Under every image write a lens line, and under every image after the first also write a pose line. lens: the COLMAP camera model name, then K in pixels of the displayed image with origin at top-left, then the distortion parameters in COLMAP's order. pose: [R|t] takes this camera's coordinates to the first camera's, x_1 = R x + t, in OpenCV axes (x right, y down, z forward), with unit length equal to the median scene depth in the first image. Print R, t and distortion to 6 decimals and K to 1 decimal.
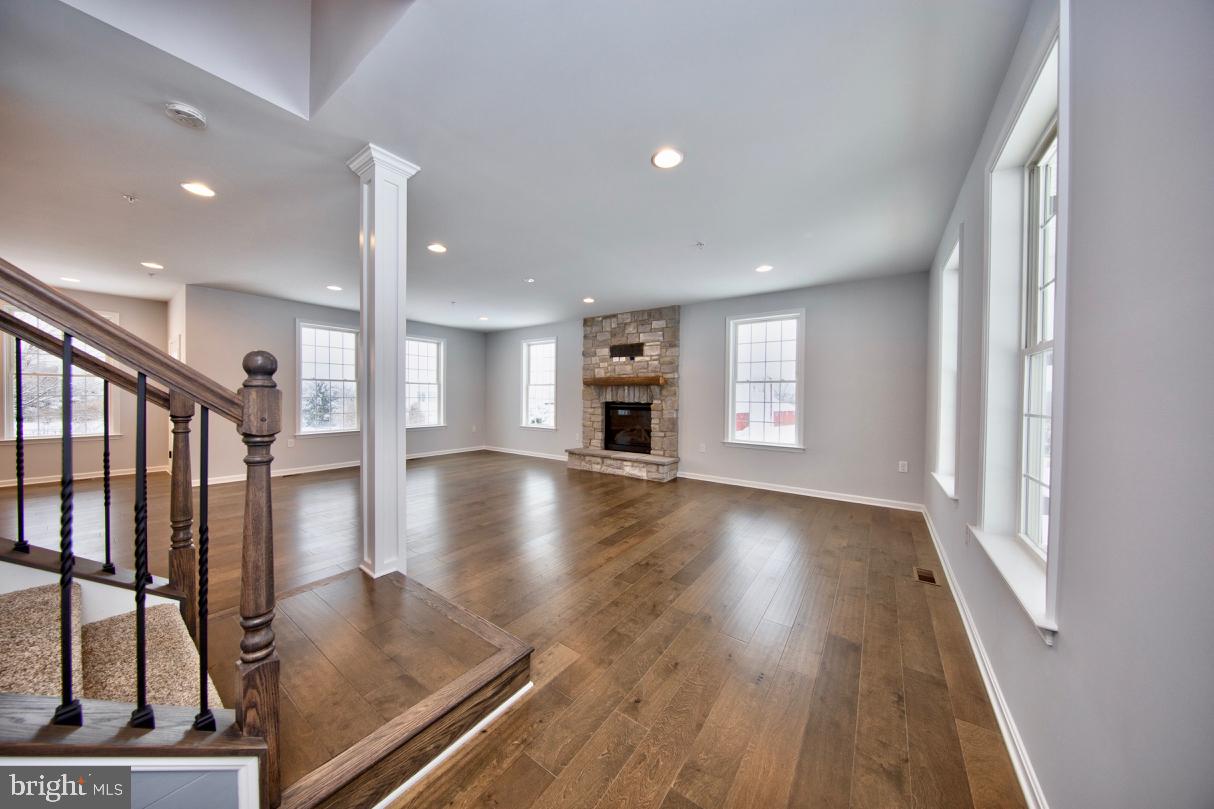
lens RADIAL K [[394.7, 0, 595.1], [0, 394.7, 397.6], [0, 0, 1]] dist [0.000269, -0.000016]
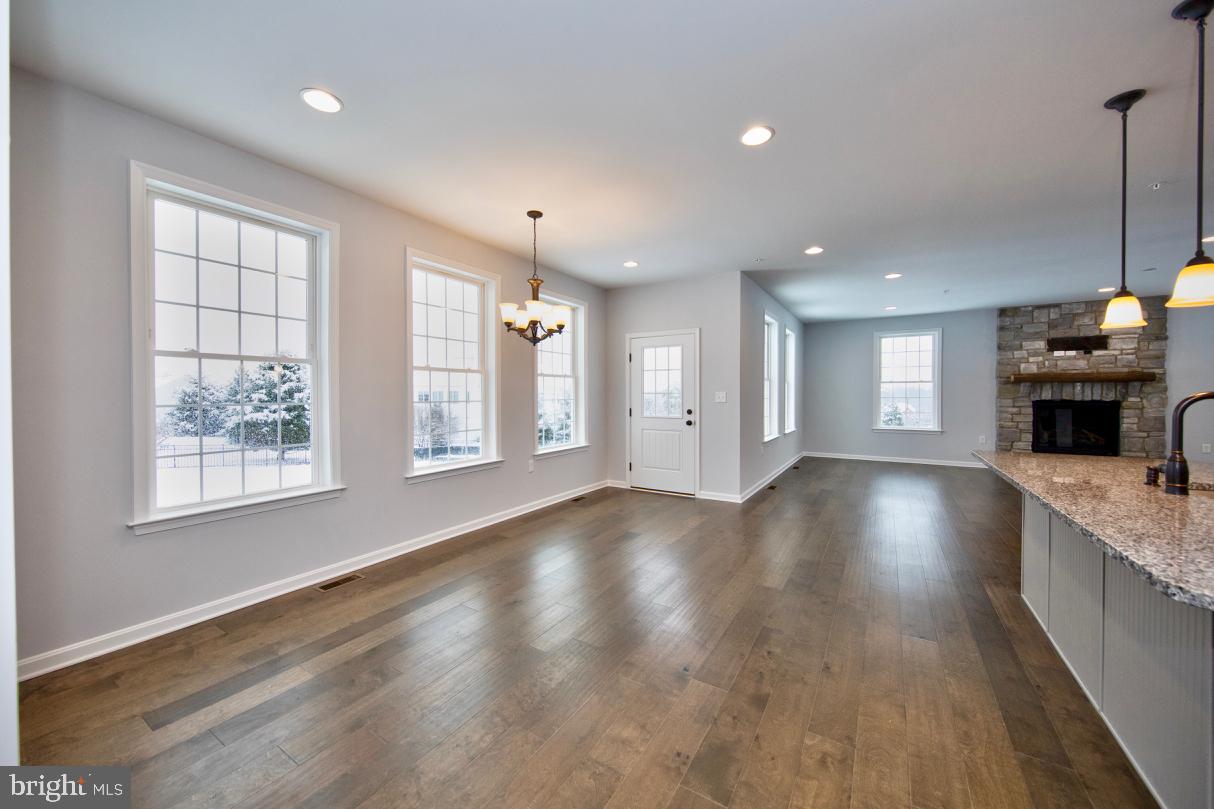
lens RADIAL K [[446.1, 0, 602.7], [0, 446.1, 398.9], [0, 0, 1]] dist [-0.000481, -0.000472]
pose [[0.997510, -0.005810, 0.070278, -1.096215], [0.005926, 0.999981, -0.001444, 0.003897], [-0.070269, 0.001857, 0.997526, 0.046976]]
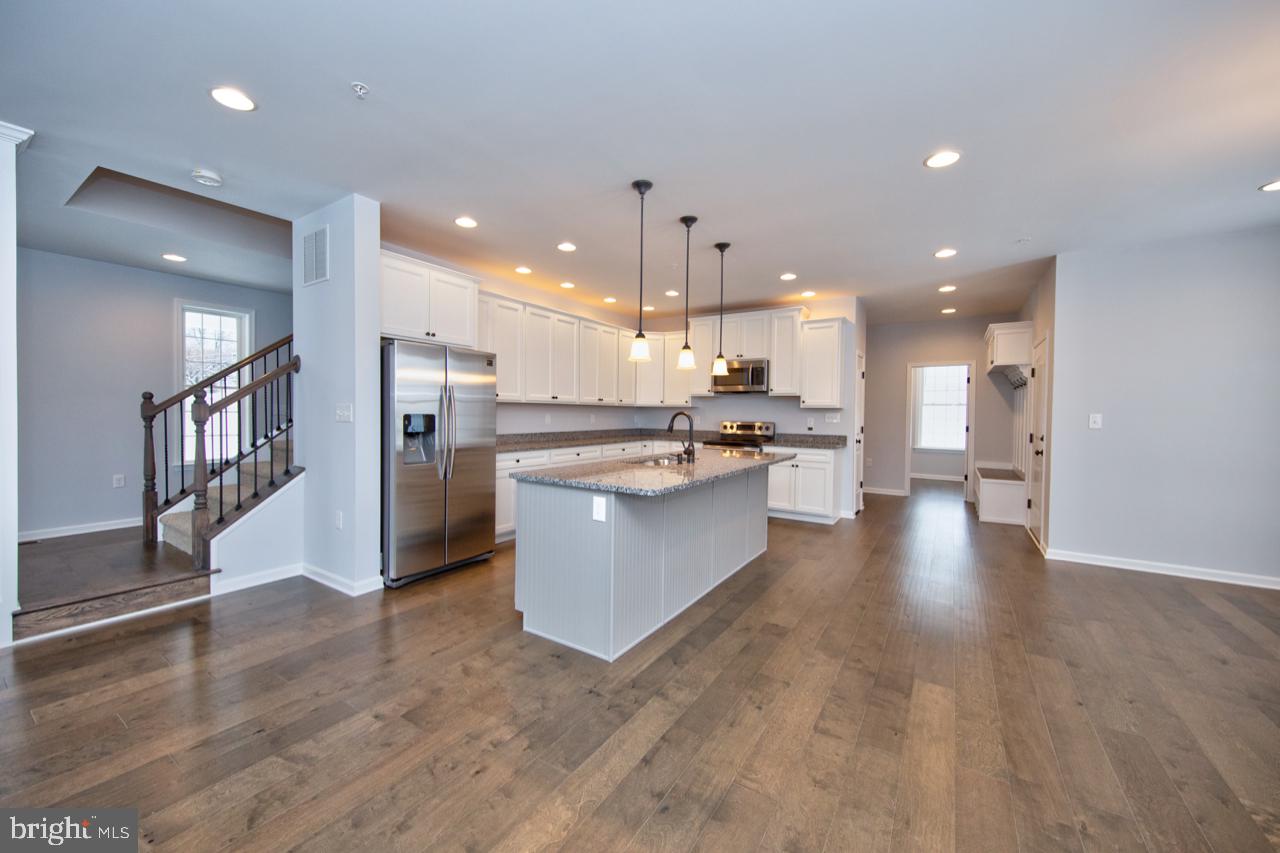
lens RADIAL K [[485.0, 0, 631.6], [0, 485.0, 421.2], [0, 0, 1]] dist [0.015238, -0.008683]
pose [[-0.998448, -0.014837, -0.053679, -0.679631], [-0.016641, 0.999306, 0.033317, -0.004151], [0.053147, 0.034158, -0.998002, 0.780270]]
